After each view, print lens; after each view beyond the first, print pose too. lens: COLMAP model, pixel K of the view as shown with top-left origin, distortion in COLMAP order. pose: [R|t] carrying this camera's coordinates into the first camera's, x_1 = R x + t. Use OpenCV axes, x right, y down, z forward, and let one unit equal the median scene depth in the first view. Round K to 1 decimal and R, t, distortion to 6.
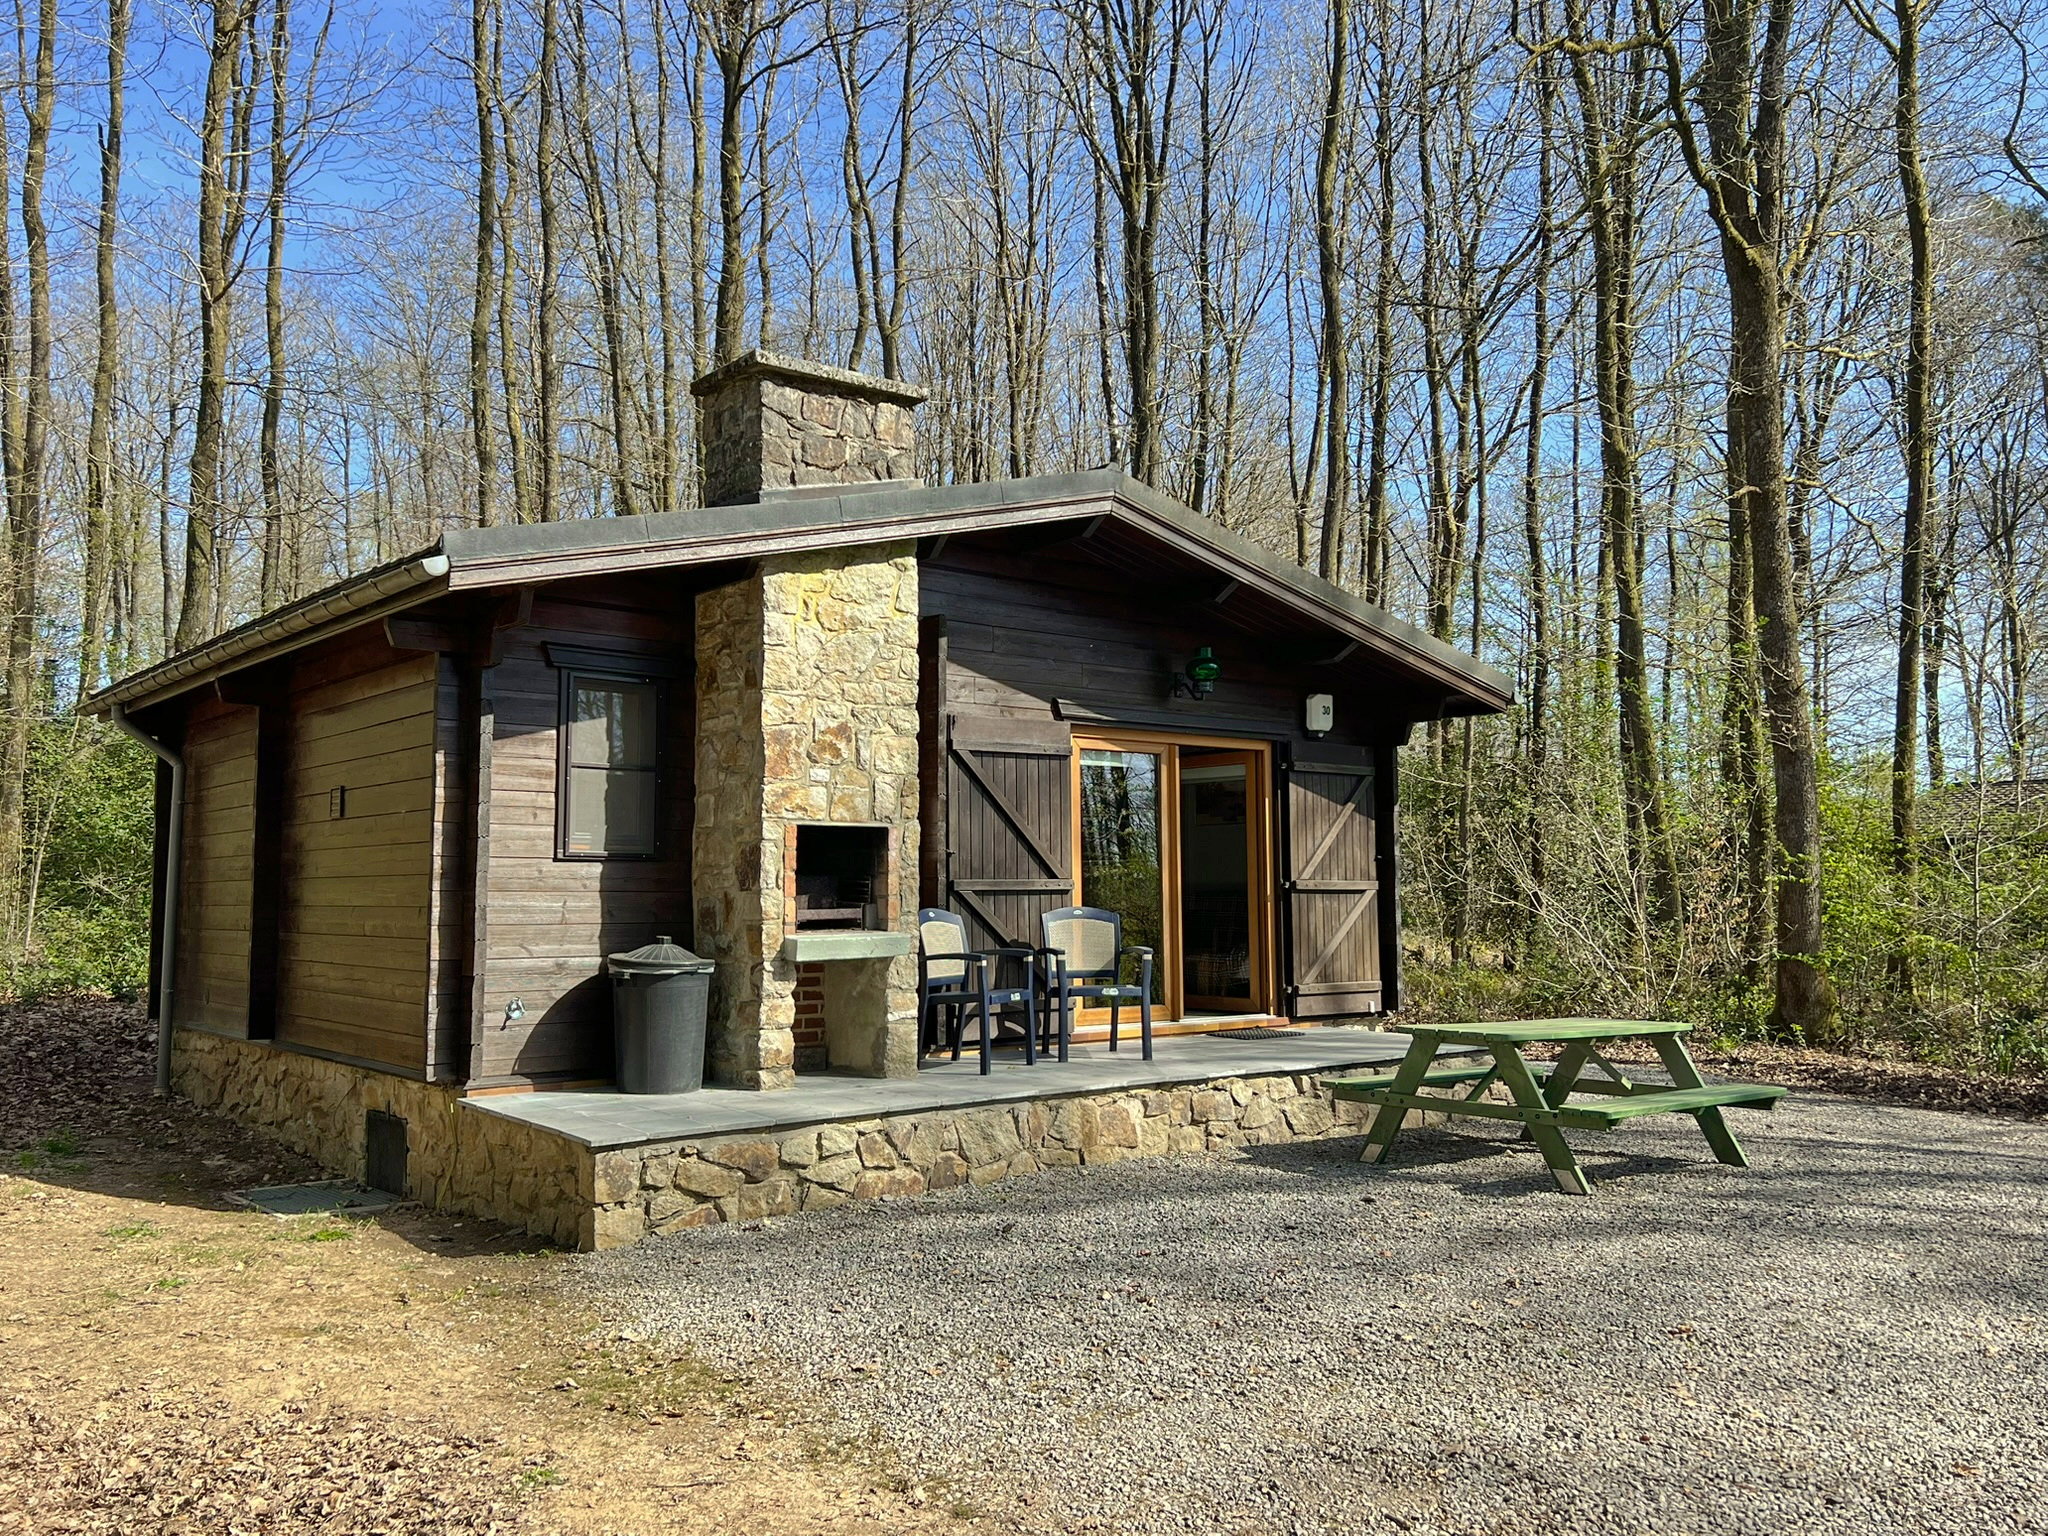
lens RADIAL K [[1663.6, 0, 1026.6], [0, 1663.6, 767.8], [0, 0, 1]] dist [-0.007395, -0.005157]
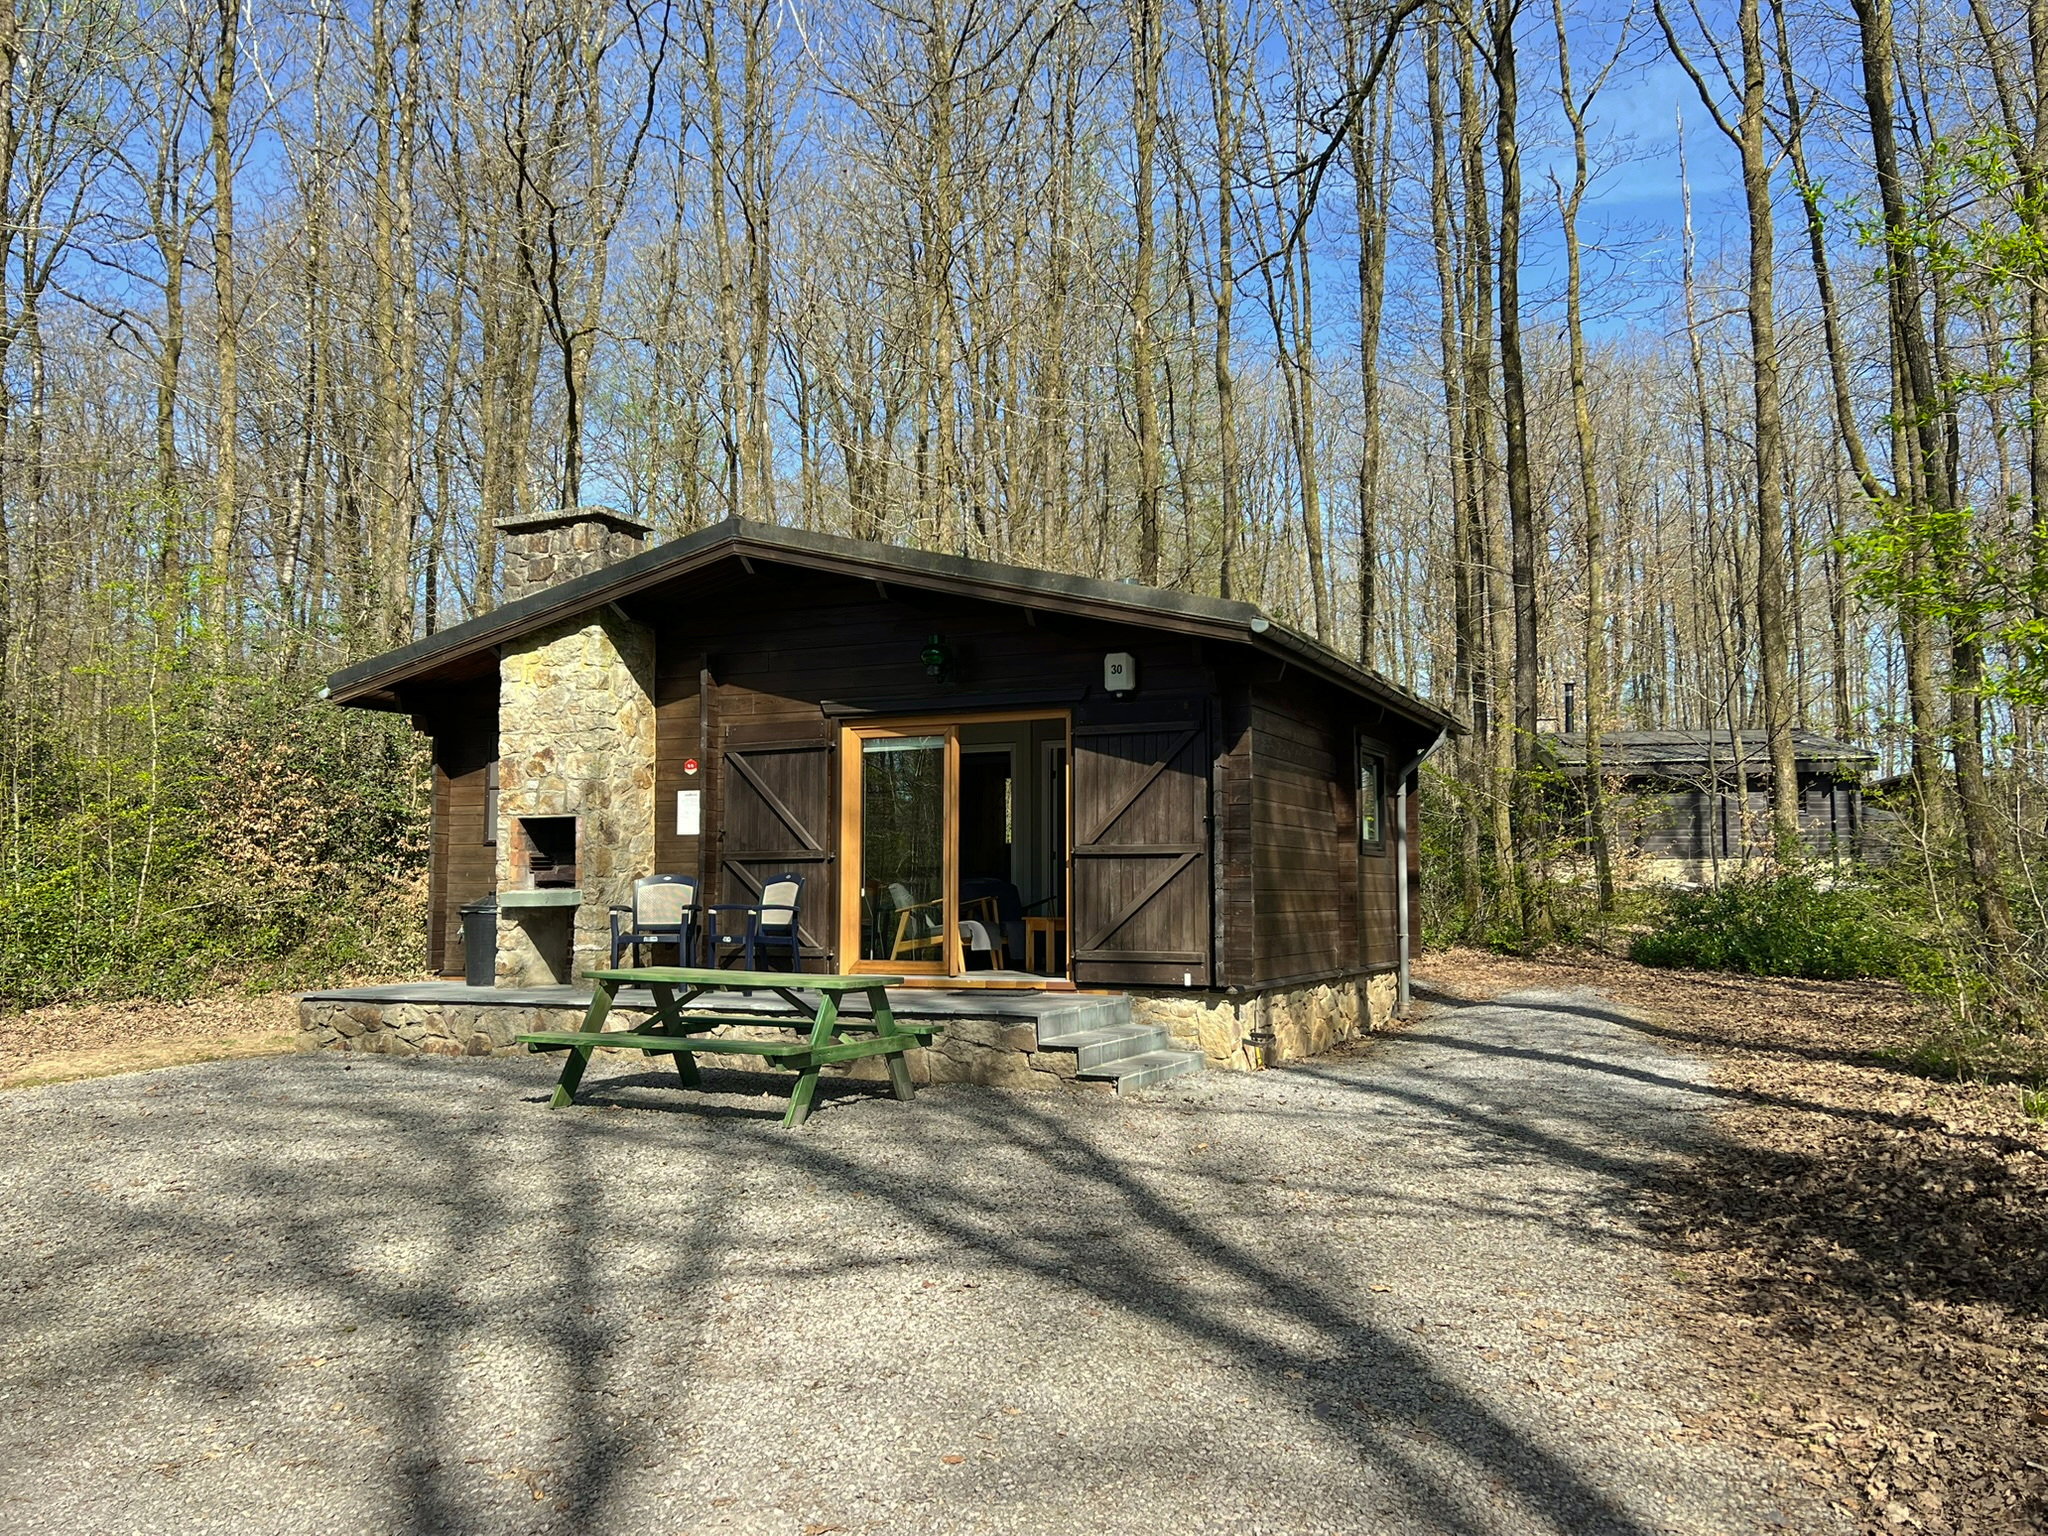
lens RADIAL K [[1663.6, 0, 1032.8], [0, 1663.6, 765.6], [0, 0, 1]] dist [-0.007395, -0.005157]
pose [[0.436602, -0.073038, -0.896685, 1.398586], [0.069420, 0.996463, -0.047364, 0.088132], [0.896972, -0.041569, 0.440128, 0.727398]]
